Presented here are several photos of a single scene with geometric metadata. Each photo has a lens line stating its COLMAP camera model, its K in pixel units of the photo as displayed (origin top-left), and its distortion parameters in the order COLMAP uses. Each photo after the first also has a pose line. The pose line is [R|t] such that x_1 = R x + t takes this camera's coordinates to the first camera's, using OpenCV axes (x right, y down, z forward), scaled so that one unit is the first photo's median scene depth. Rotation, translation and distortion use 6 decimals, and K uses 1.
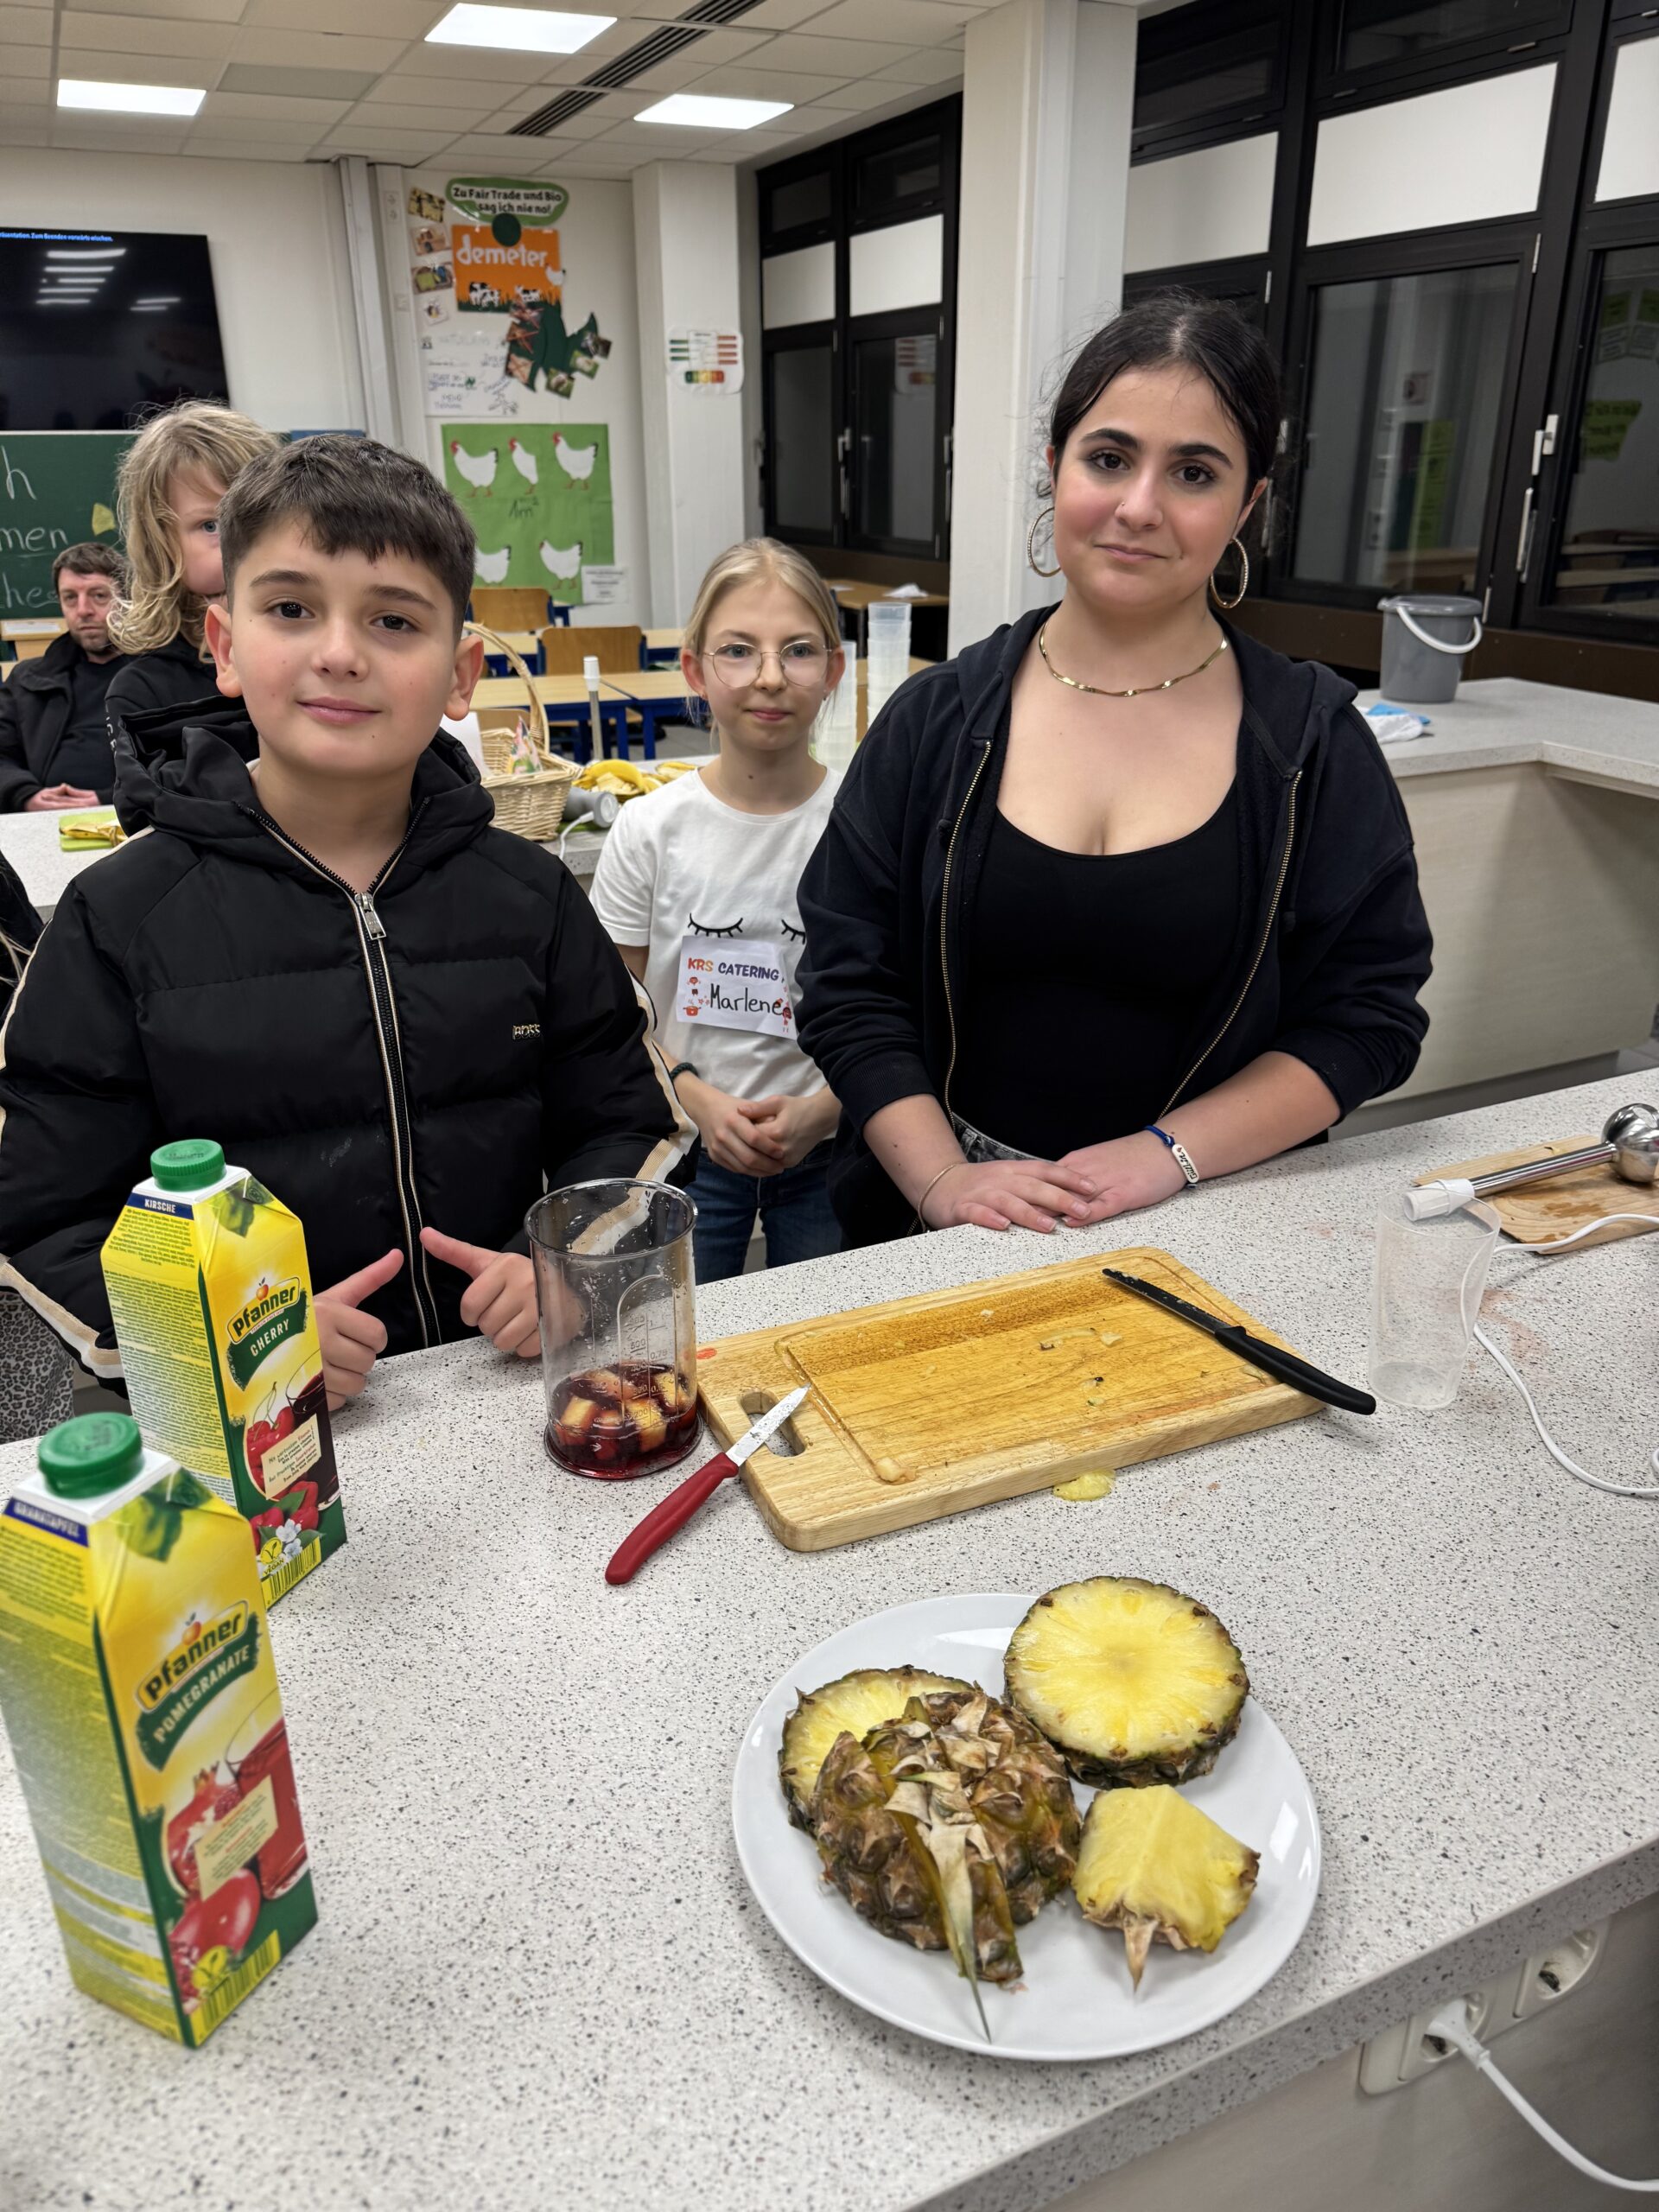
lens RADIAL K [[1581.5, 0, 829.5], [0, 1581.5, 1106.0], [0, 0, 1]] dist [0.004212, 0.008949]
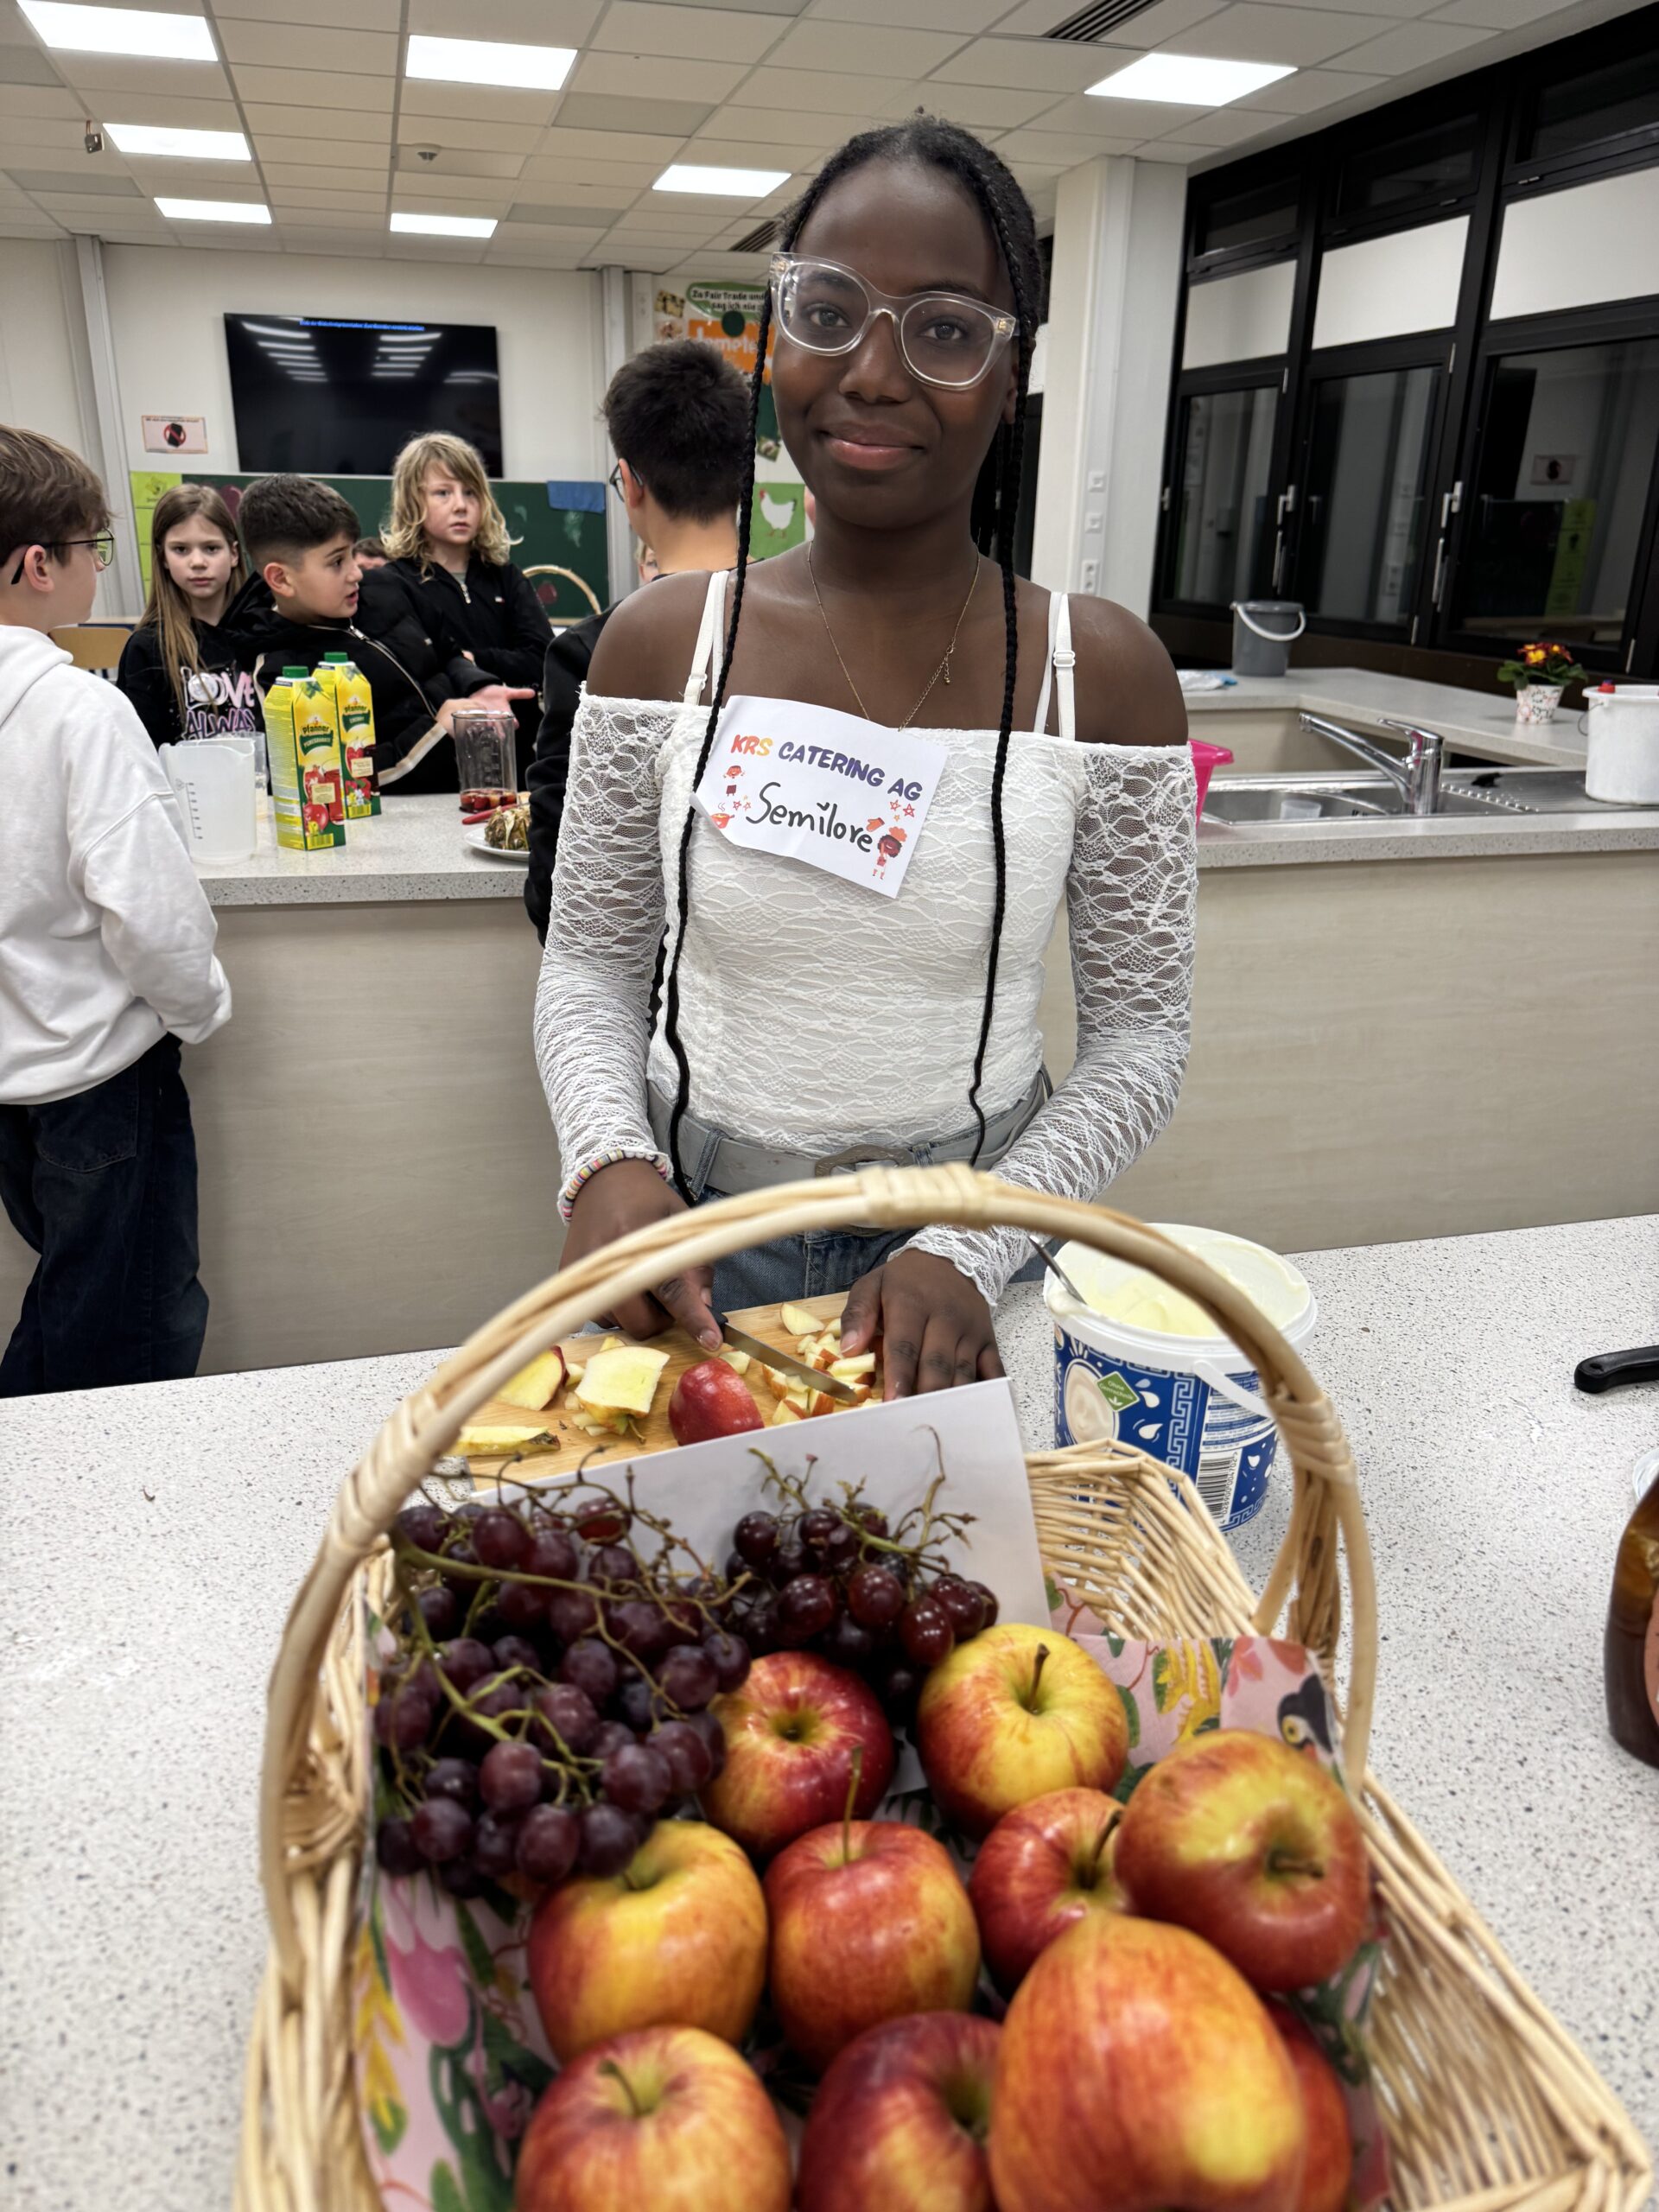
lens RADIAL K [[1611.1, 0, 829.5], [0, 1611.1, 1106.0], [0, 0, 1]] dist [0.008996, 0.029388]
pose [[0.985553, 0.082161, -0.148106, 0.142260], [-0.089254, 0.995128, -0.041888, 0.124884], [0.143943, 0.054502, 0.988084, -0.253852]]
